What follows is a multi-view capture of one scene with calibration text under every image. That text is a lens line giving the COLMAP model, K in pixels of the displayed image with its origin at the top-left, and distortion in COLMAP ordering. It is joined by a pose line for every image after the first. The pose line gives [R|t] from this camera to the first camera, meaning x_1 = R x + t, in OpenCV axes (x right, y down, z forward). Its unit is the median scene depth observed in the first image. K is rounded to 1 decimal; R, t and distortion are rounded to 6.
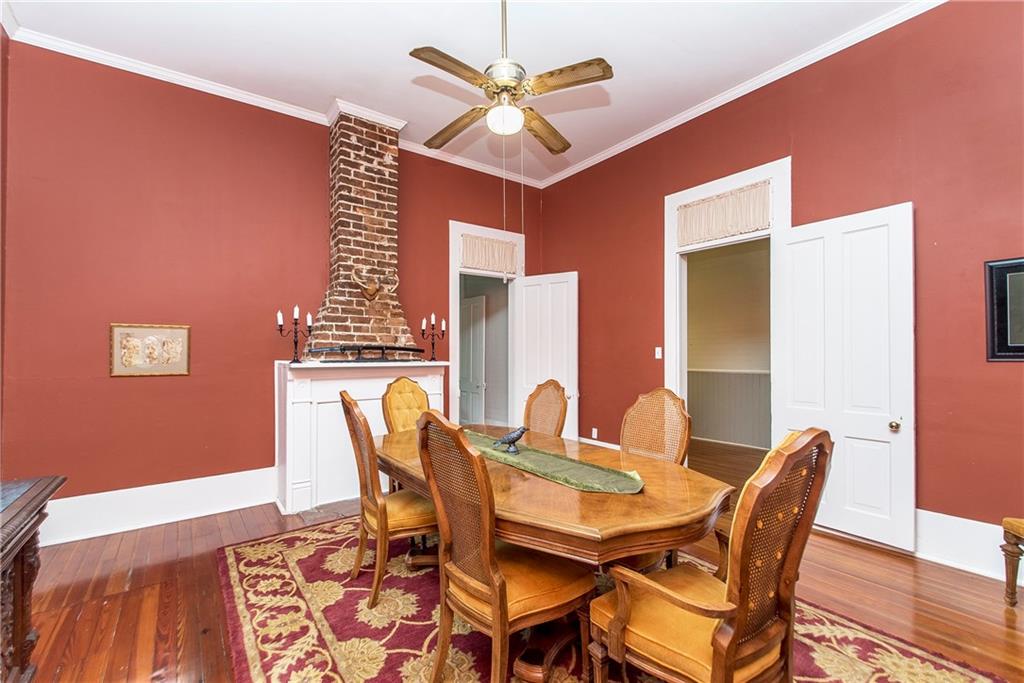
lens RADIAL K [[442.1, 0, 504.1], [0, 442.1, 348.7], [0, 0, 1]] dist [0.011546, -0.002874]
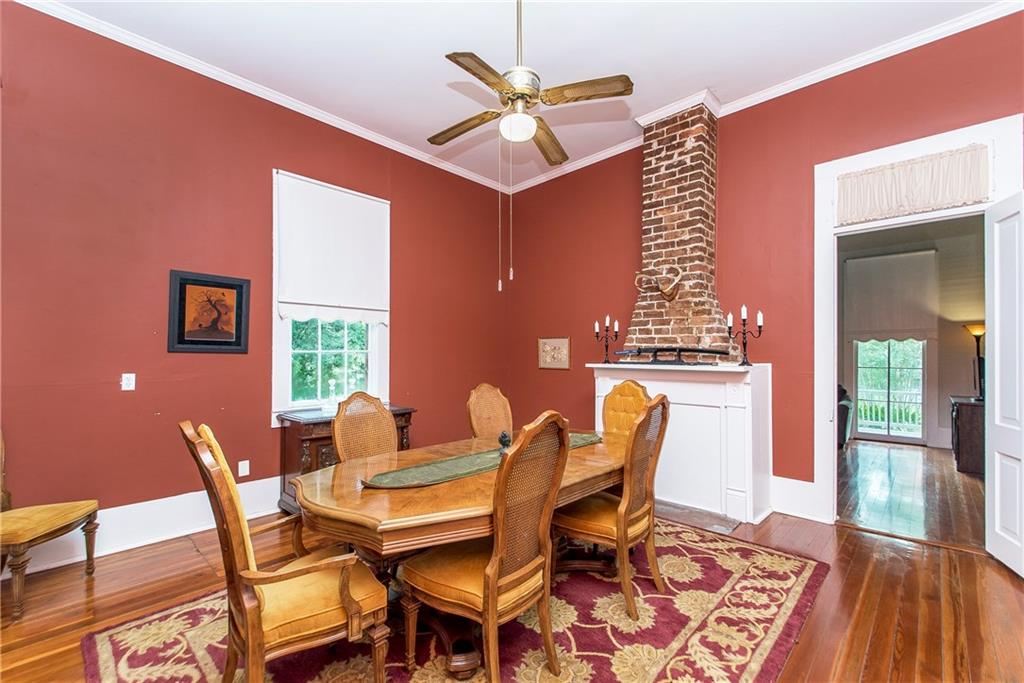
lens RADIAL K [[442.1, 0, 512.9], [0, 442.1, 349.5], [0, 0, 1]] dist [0.011546, -0.002874]
pose [[0.154232, -0.008003, -0.988002, 0.605487], [0.008942, 0.999938, -0.006703, 0.000488], [0.987994, -0.007801, 0.154294, 0.511641]]
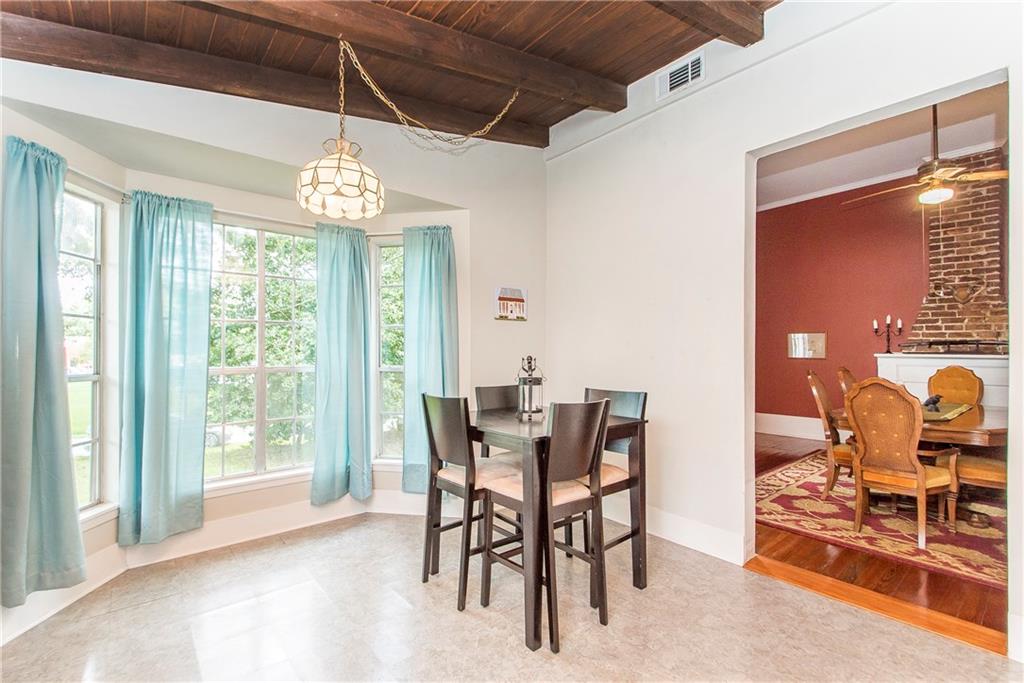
lens RADIAL K [[442.1, 0, 501.0], [0, 442.1, 342.2], [0, 0, 1]] dist [0.011546, -0.002874]
pose [[0.064193, -0.013543, -0.997846, 0.839690], [0.006674, 0.999891, -0.013142, 0.004902], [0.997915, -0.005816, 0.064276, -0.347788]]
